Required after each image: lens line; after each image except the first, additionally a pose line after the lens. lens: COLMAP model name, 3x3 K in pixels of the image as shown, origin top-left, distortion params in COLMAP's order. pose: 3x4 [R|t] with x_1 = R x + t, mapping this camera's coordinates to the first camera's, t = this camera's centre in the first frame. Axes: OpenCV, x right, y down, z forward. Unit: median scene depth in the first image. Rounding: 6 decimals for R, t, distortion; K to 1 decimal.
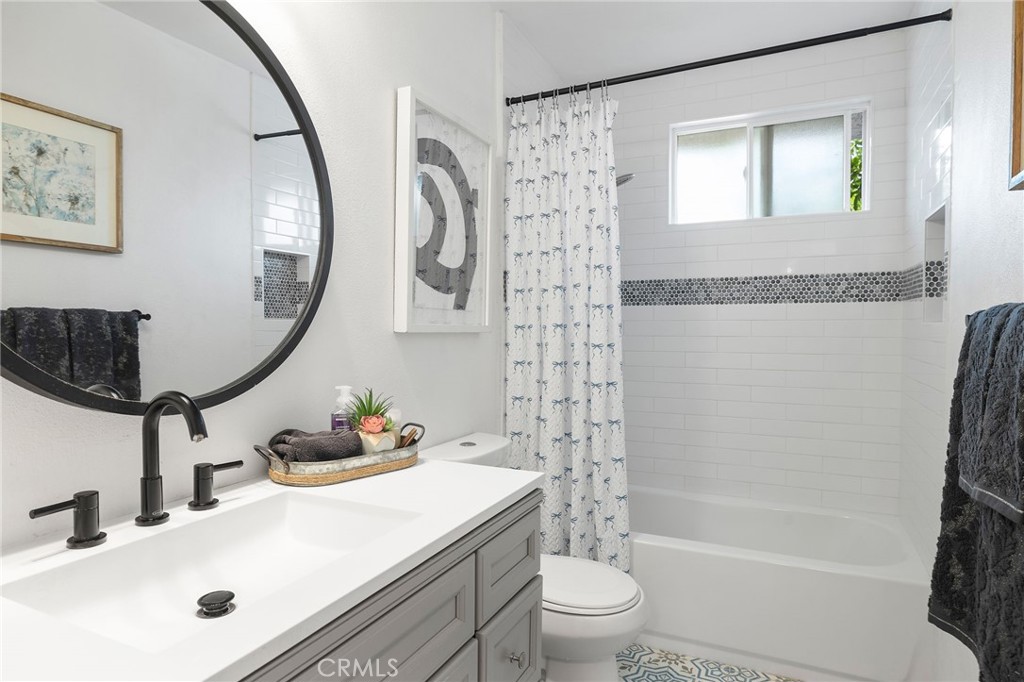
lens RADIAL K [[581.0, 0, 512.0], [0, 581.0, 341.0], [0, 0, 1]] dist [-0.001044, 0.000813]
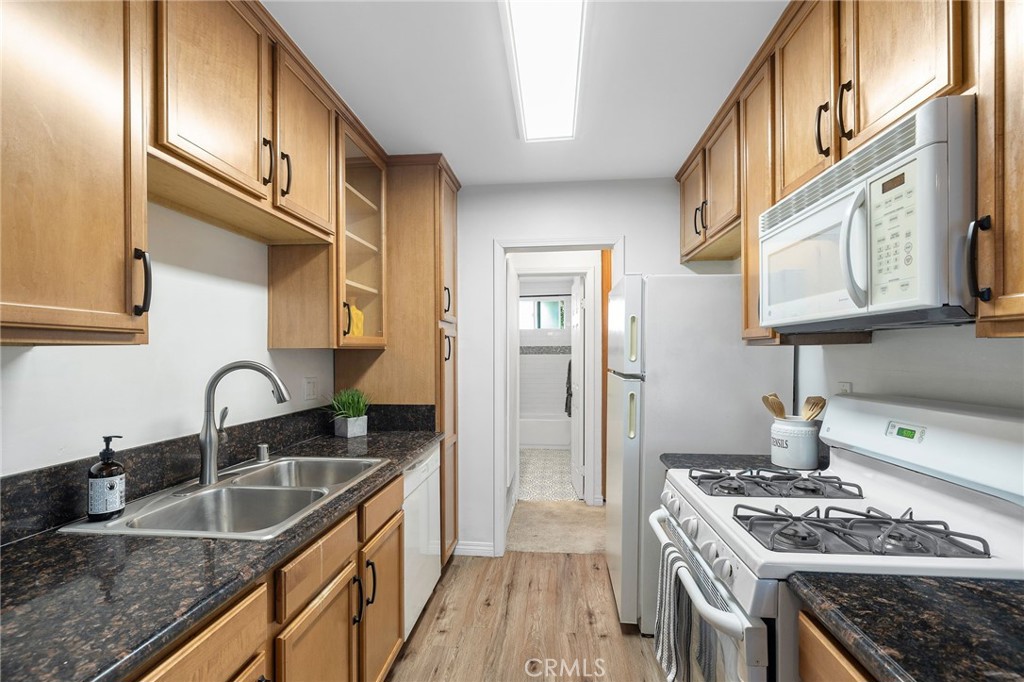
lens RADIAL K [[457.5, 0, 510.8], [0, 457.5, 355.6], [0, 0, 1]] dist [-0.001215, 0.000166]
pose [[0.940779, -0.003654, 0.339002, -0.778616], [0.009249, 0.999846, -0.014893, -0.022304], [-0.338896, 0.017146, 0.940668, -1.820352]]
